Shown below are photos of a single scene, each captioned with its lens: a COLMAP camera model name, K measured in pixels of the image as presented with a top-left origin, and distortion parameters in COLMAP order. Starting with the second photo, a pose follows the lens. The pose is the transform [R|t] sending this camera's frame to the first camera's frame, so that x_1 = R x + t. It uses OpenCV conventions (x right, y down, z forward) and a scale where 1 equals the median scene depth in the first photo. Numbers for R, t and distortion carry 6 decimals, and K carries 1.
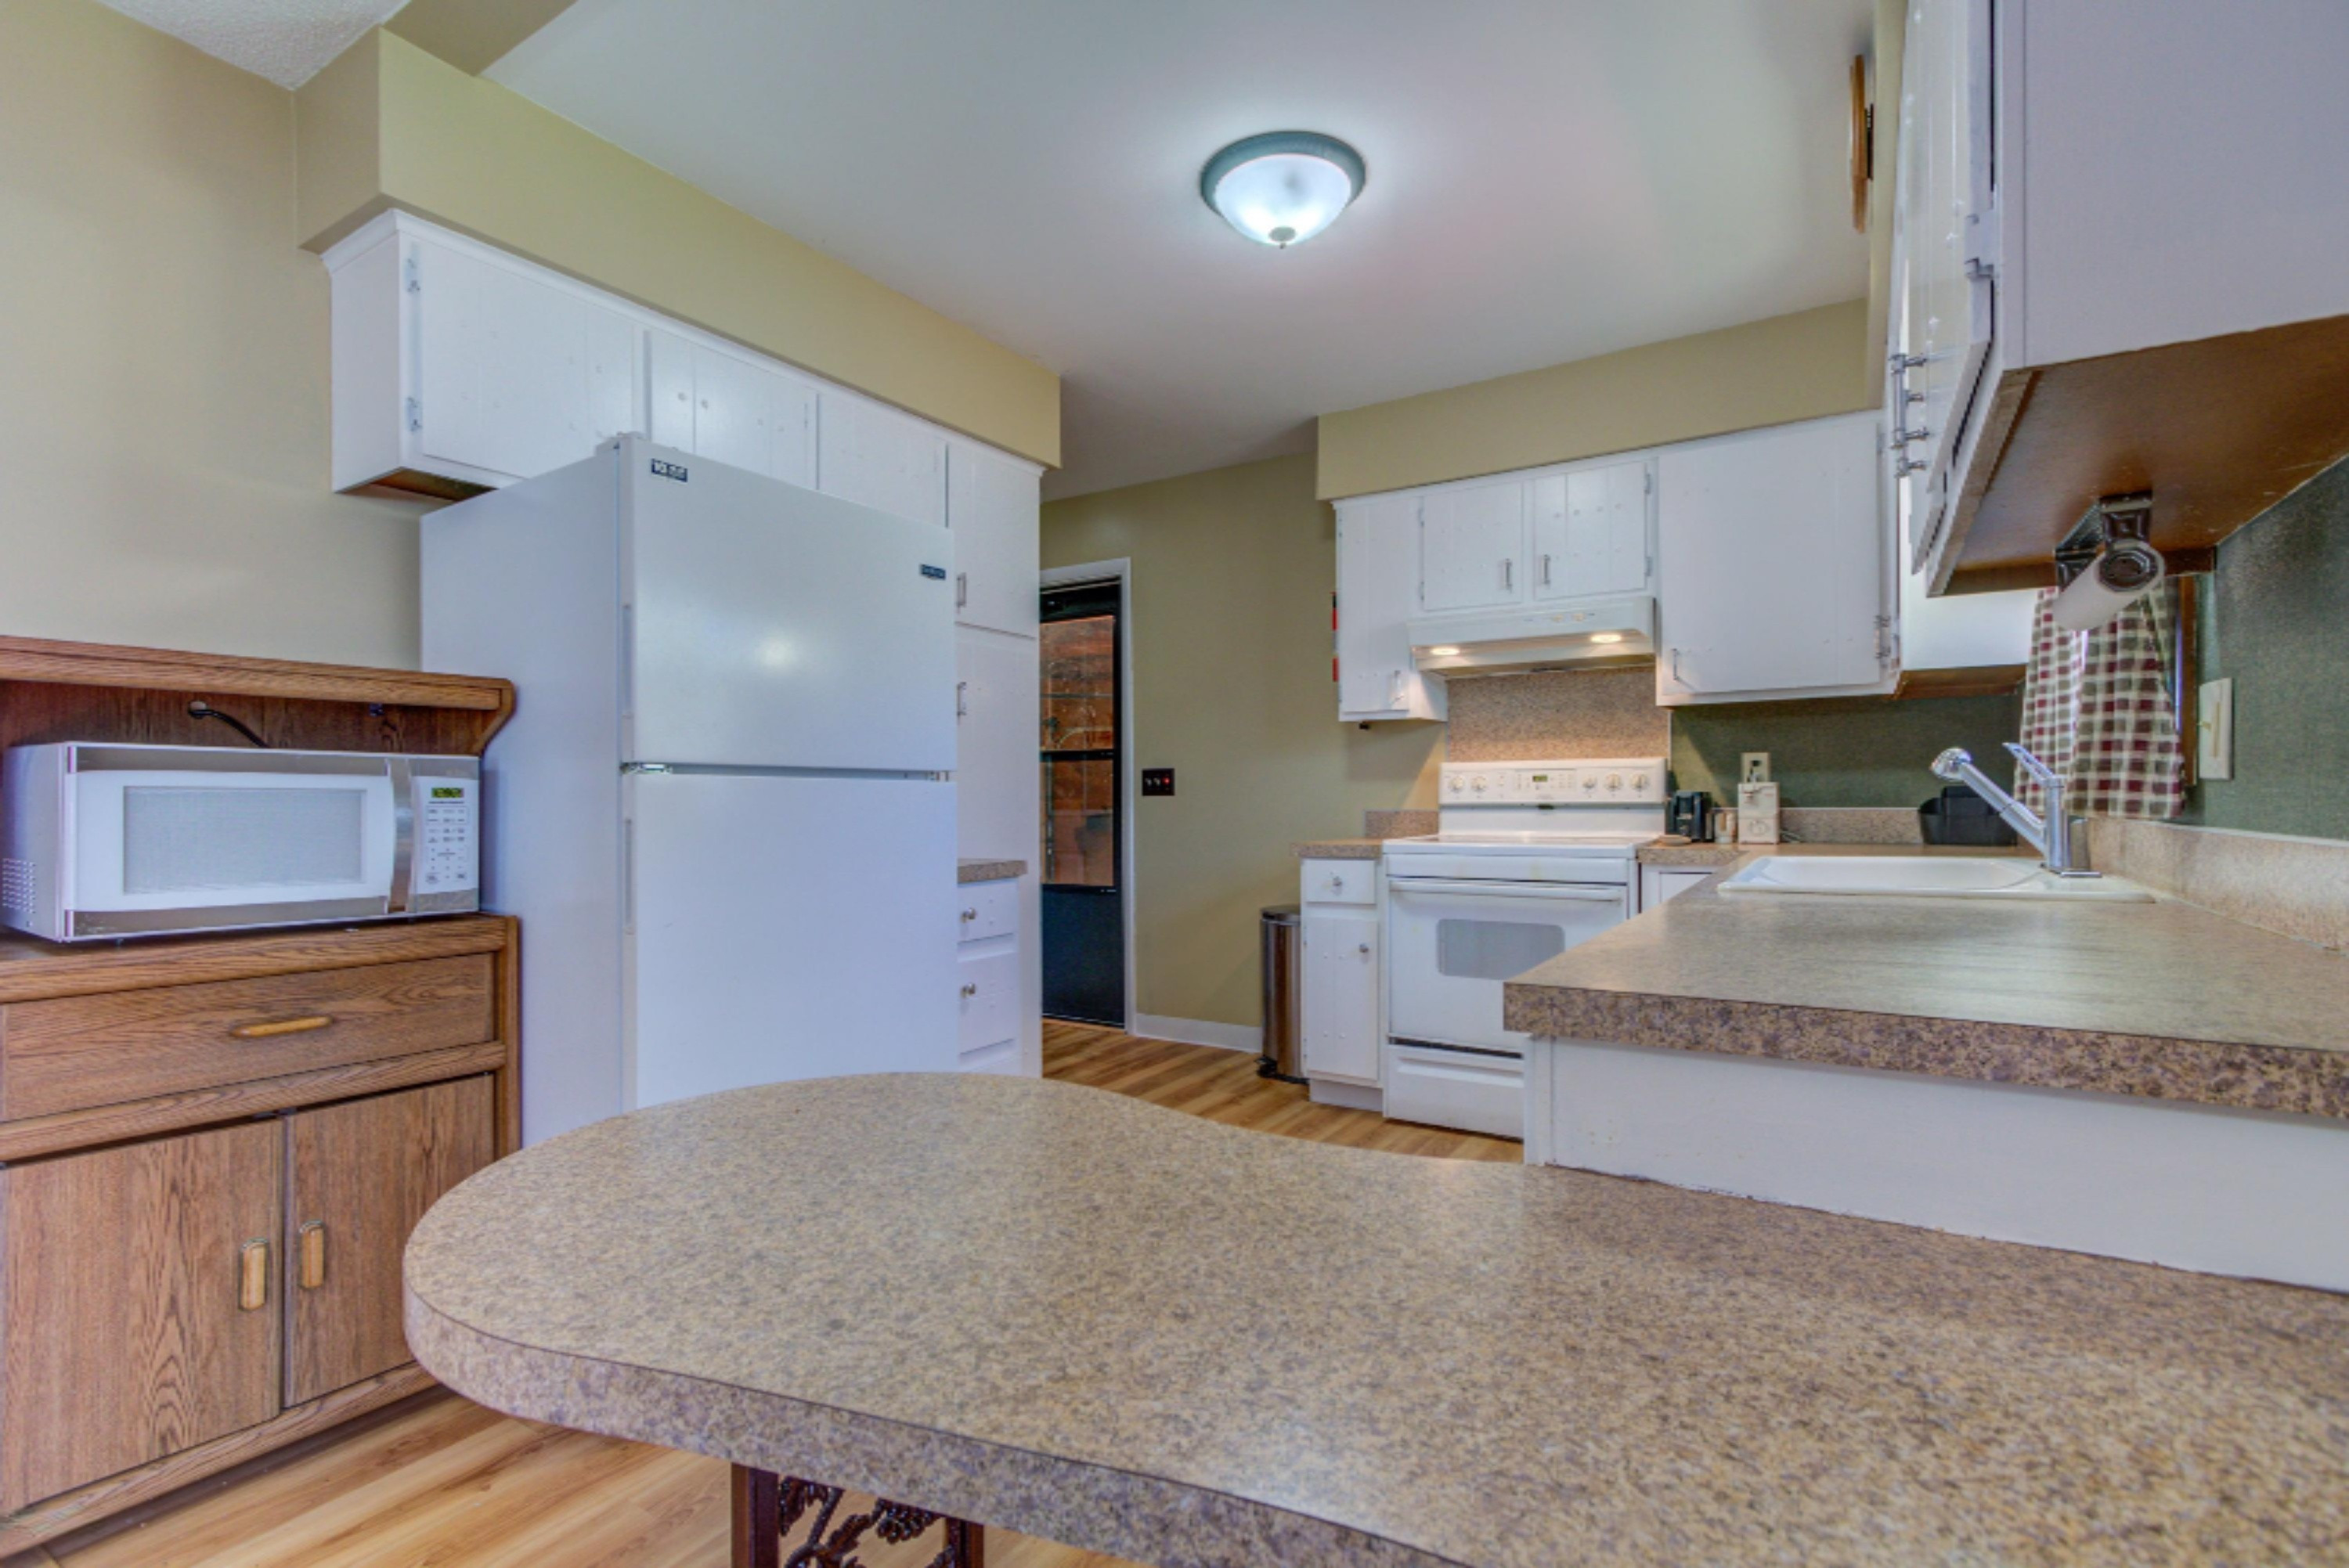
lens RADIAL K [[1082.0, 0, 1174.1], [0, 1082.0, 796.4], [0, 0, 1]] dist [0.001084, 0.002066]
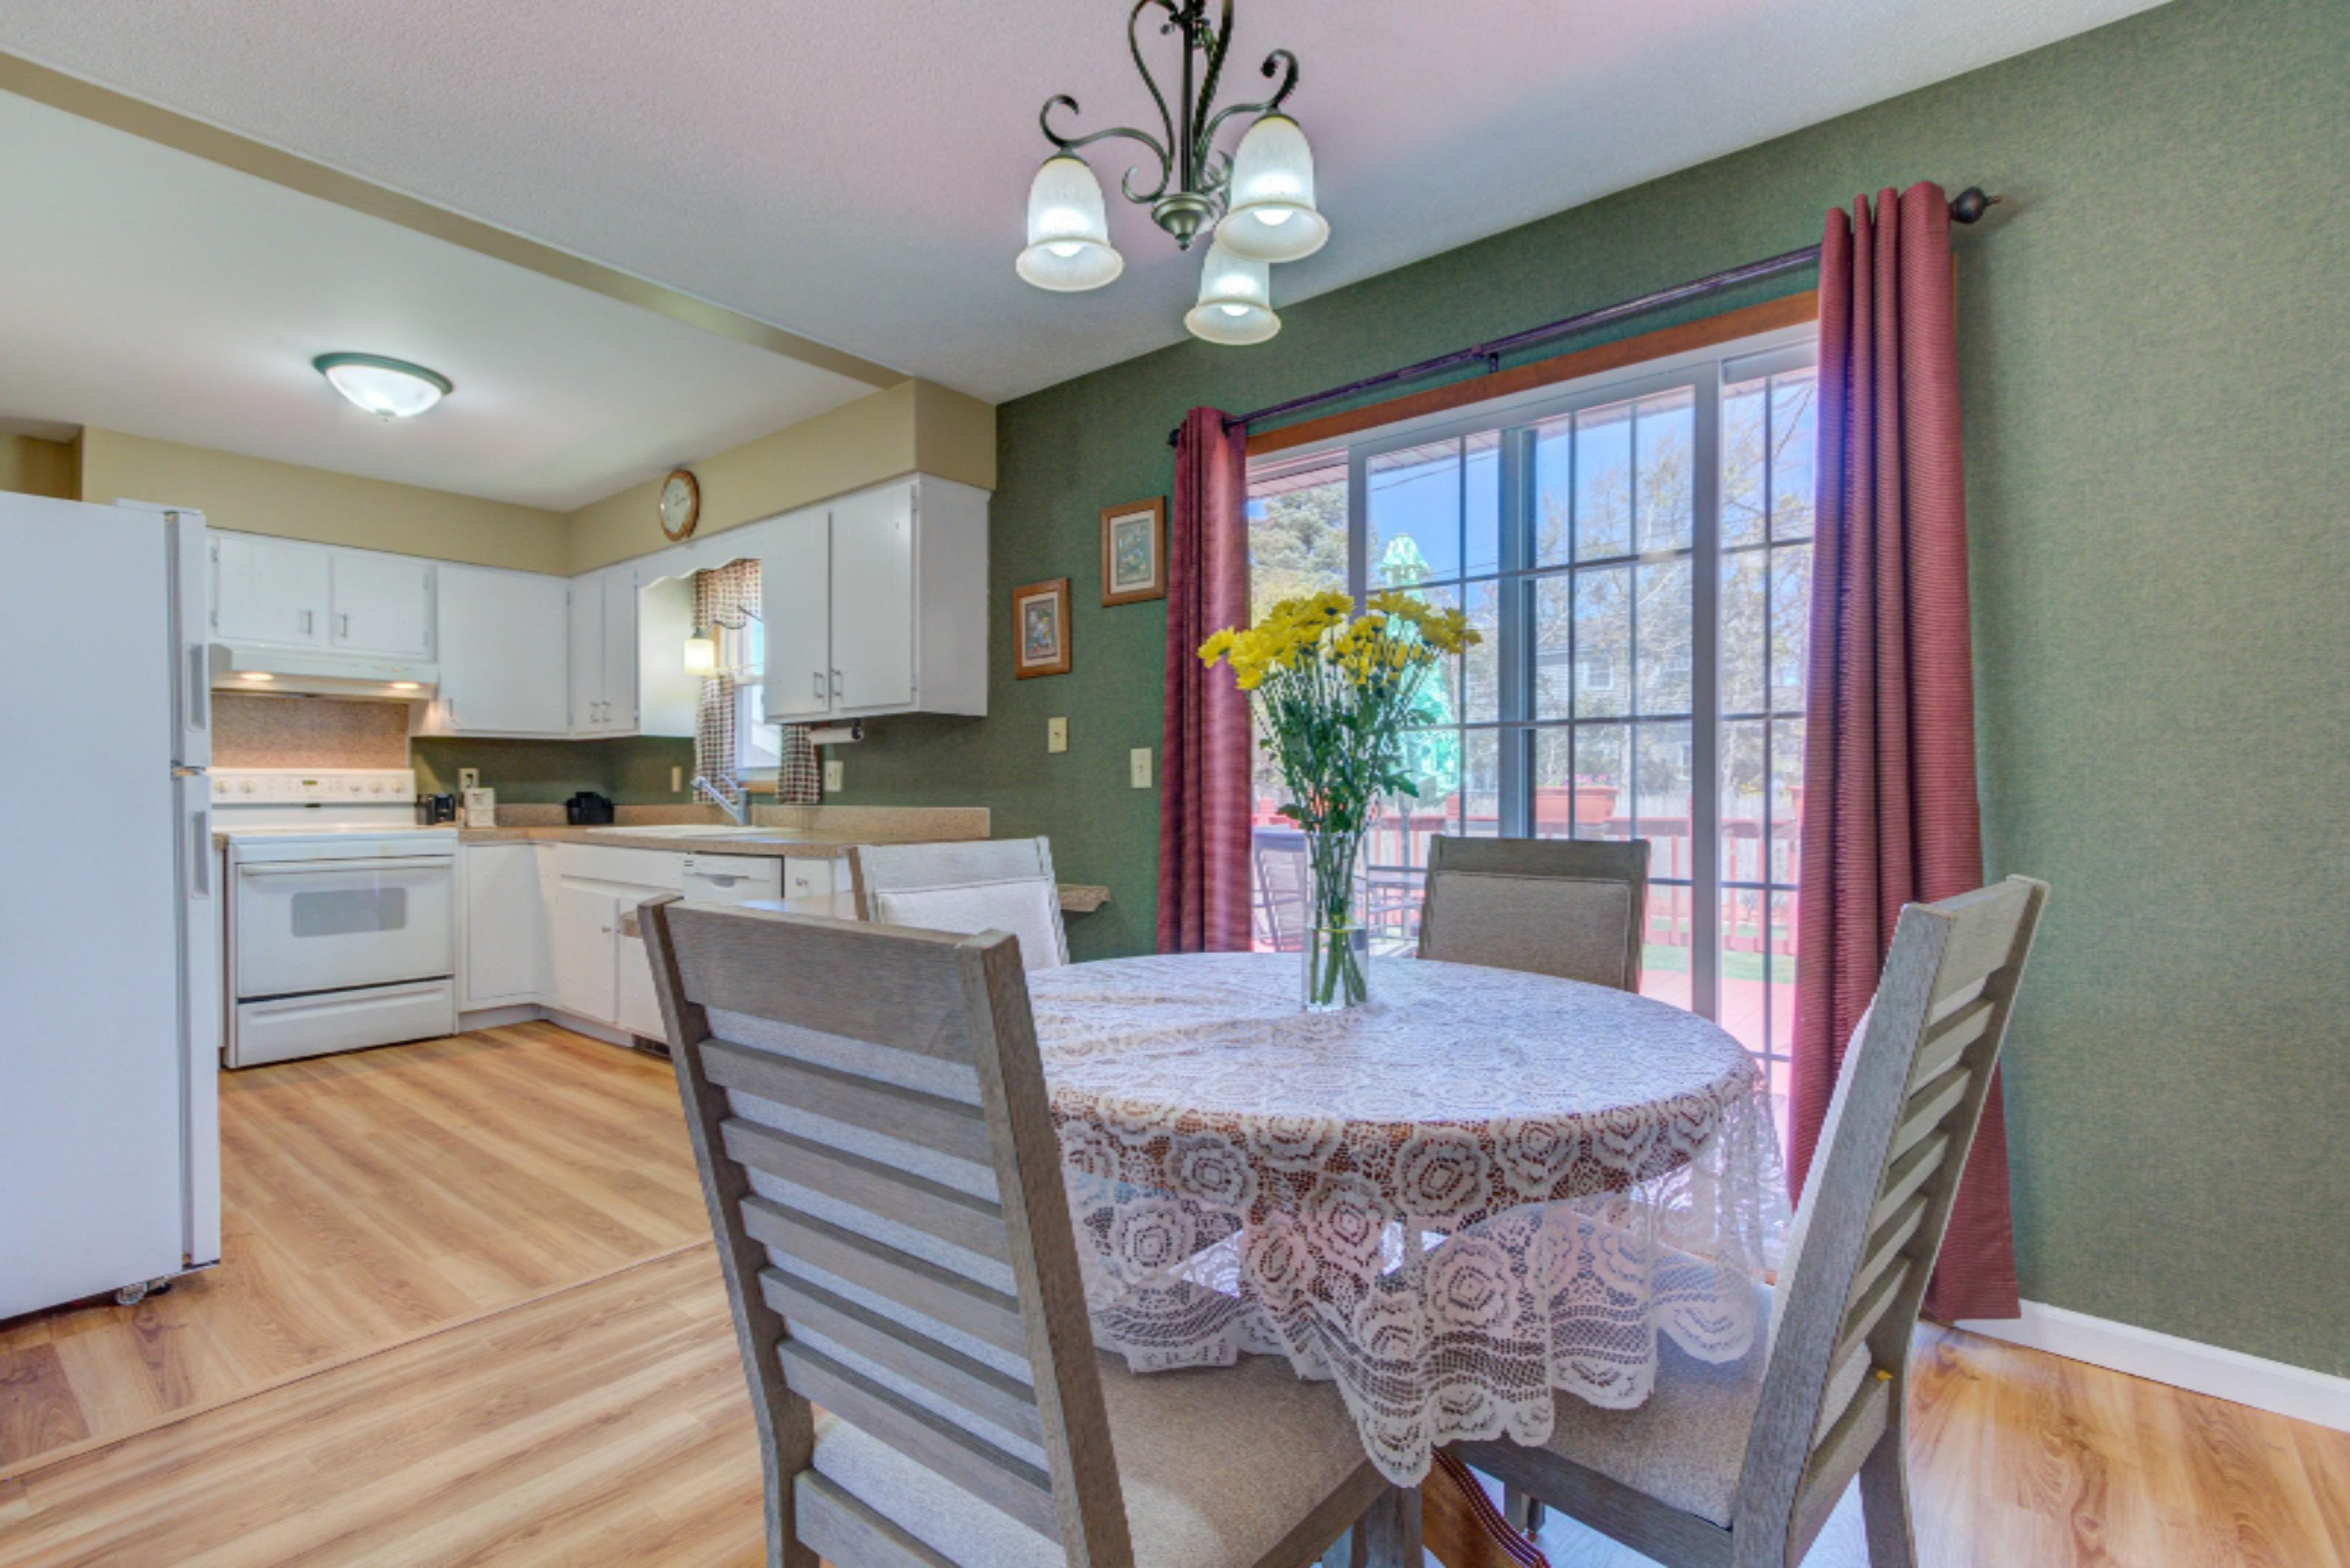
lens RADIAL K [[1082.5, 0, 1174.6], [0, 1082.5, 796.4], [0, 0, 1]] dist [0.001084, 0.002066]
pose [[0.115195, 0.004011, 0.993335, -0.875824], [0.000965, 0.999991, -0.004149, 0.005930], [-0.993342, 0.001436, 0.115190, -0.166139]]
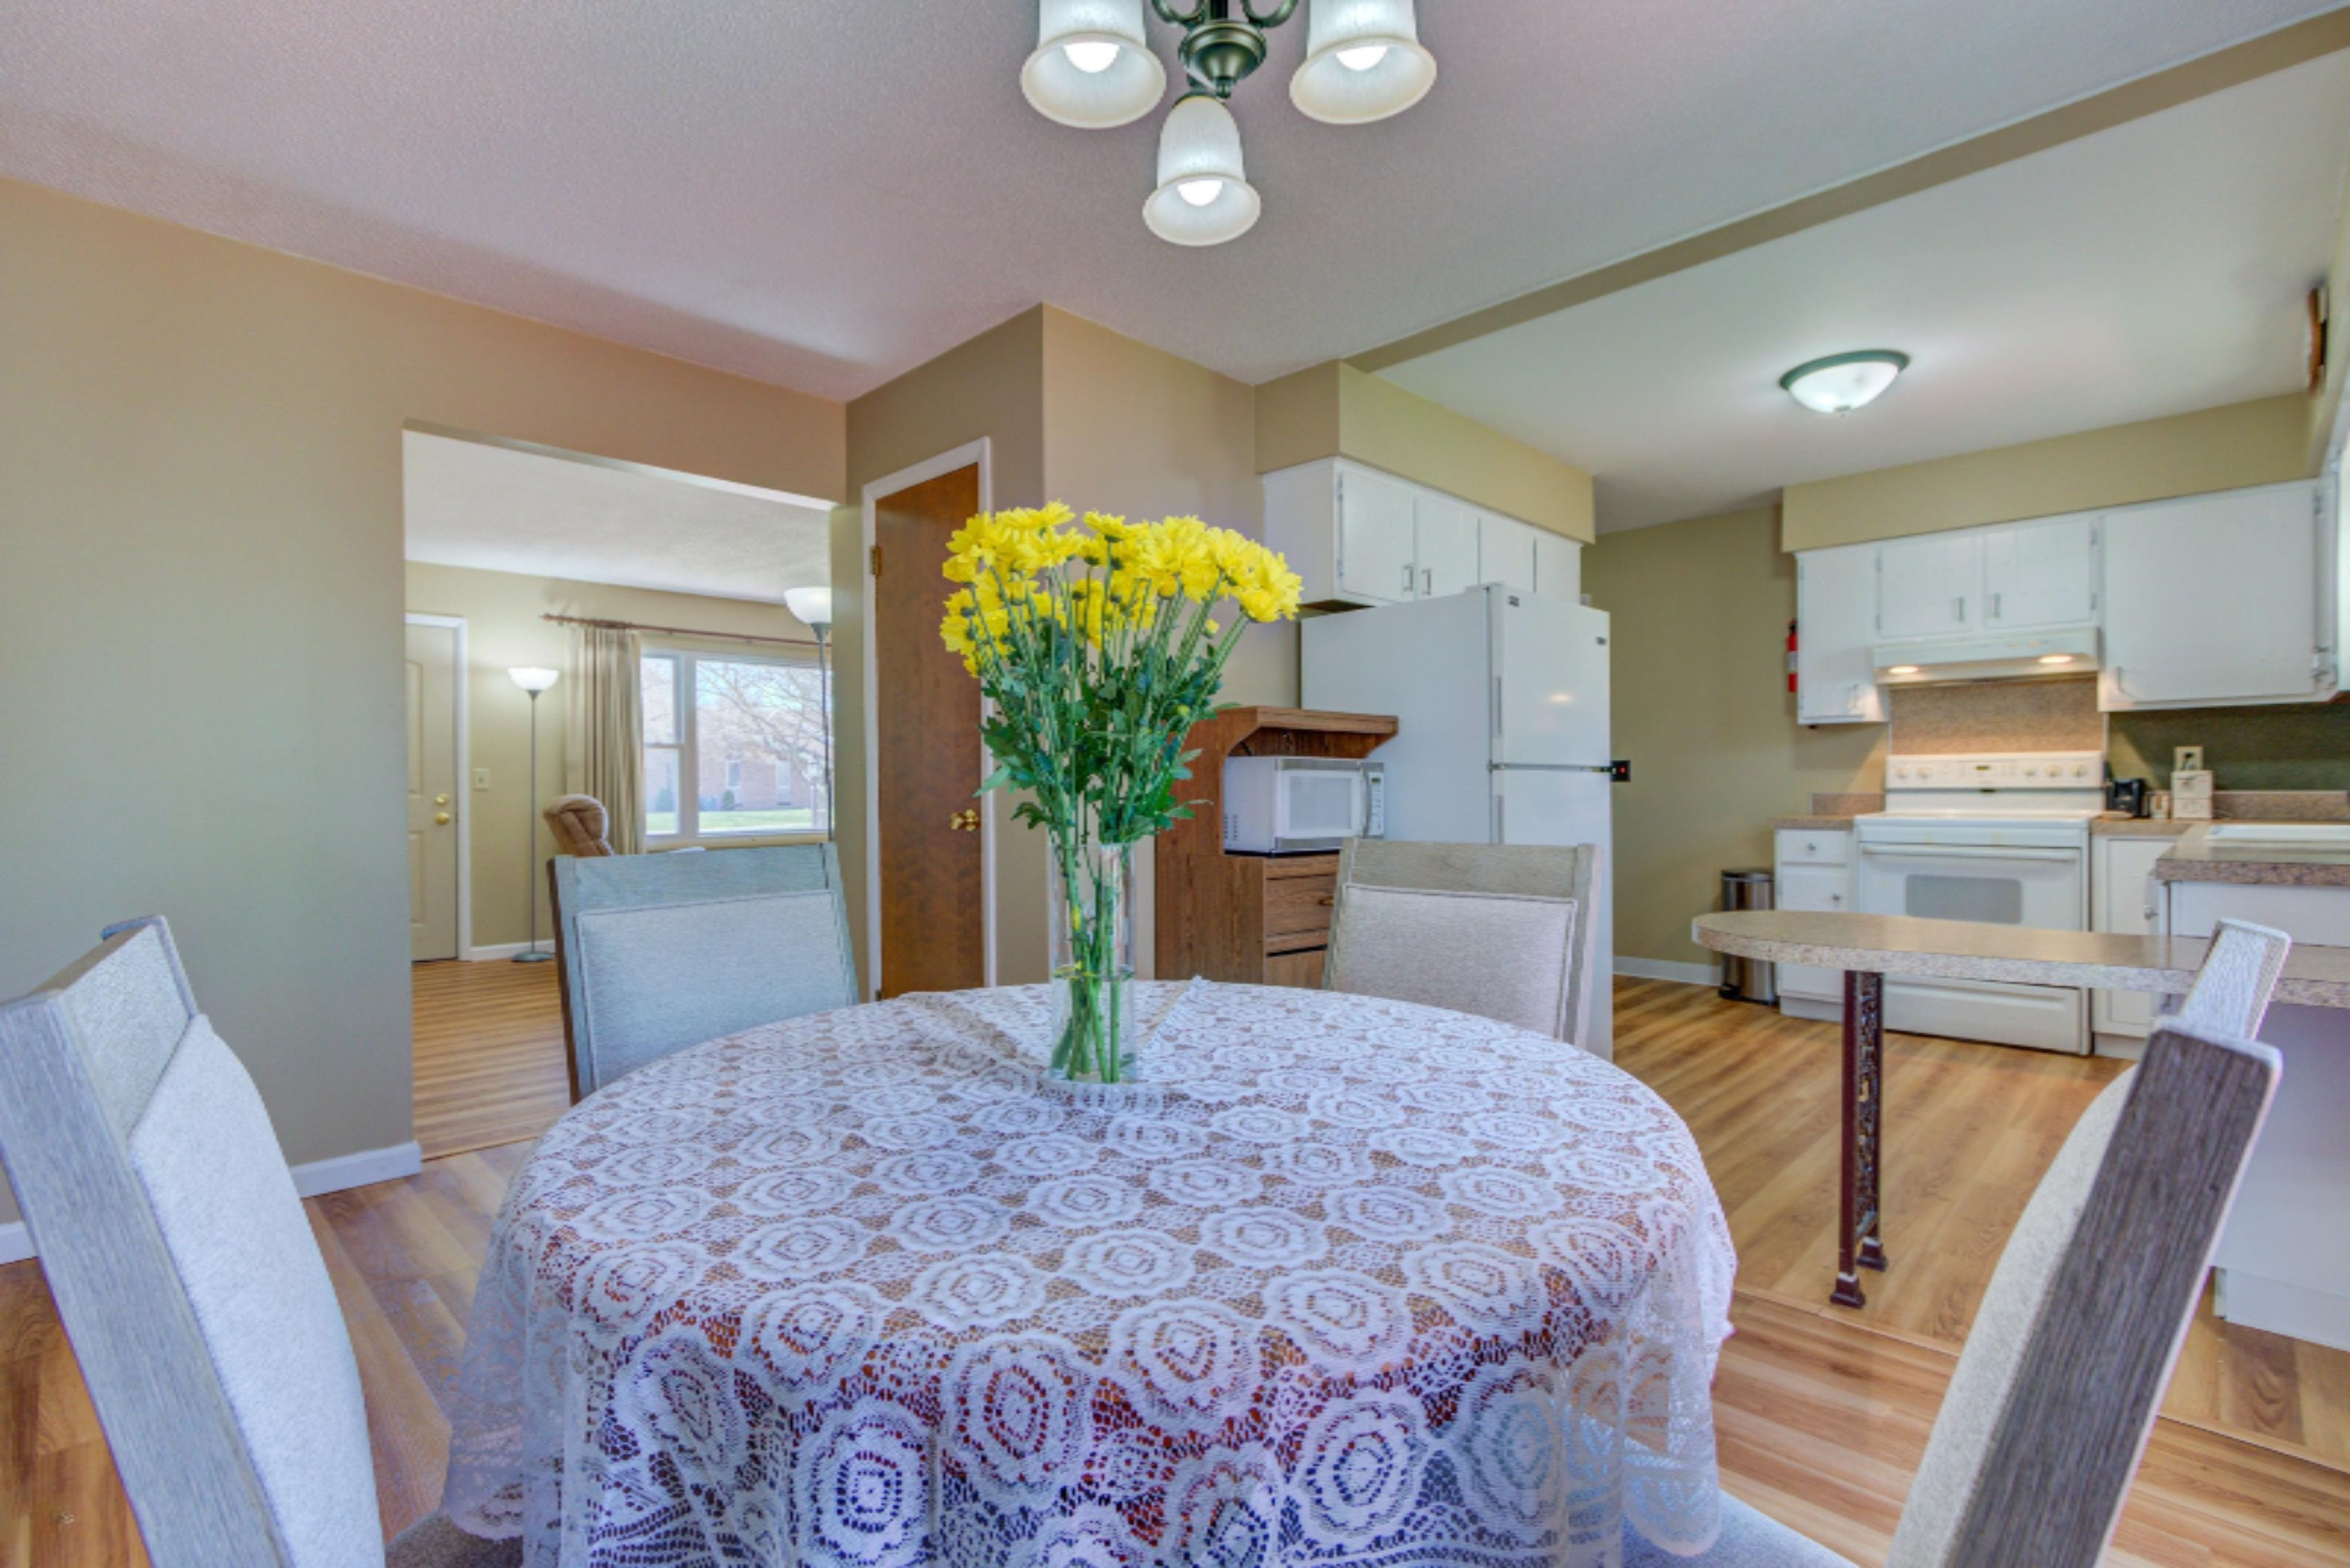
lens RADIAL K [[1082.5, 0, 1174.6], [0, 1082.5, 796.4], [0, 0, 1]] dist [0.001084, 0.002066]
pose [[0.977532, 0.002214, -0.210777, -0.344733], [0.000505, 0.999917, 0.012846, -0.000055], [0.210788, -0.012664, 0.977450, -0.474101]]
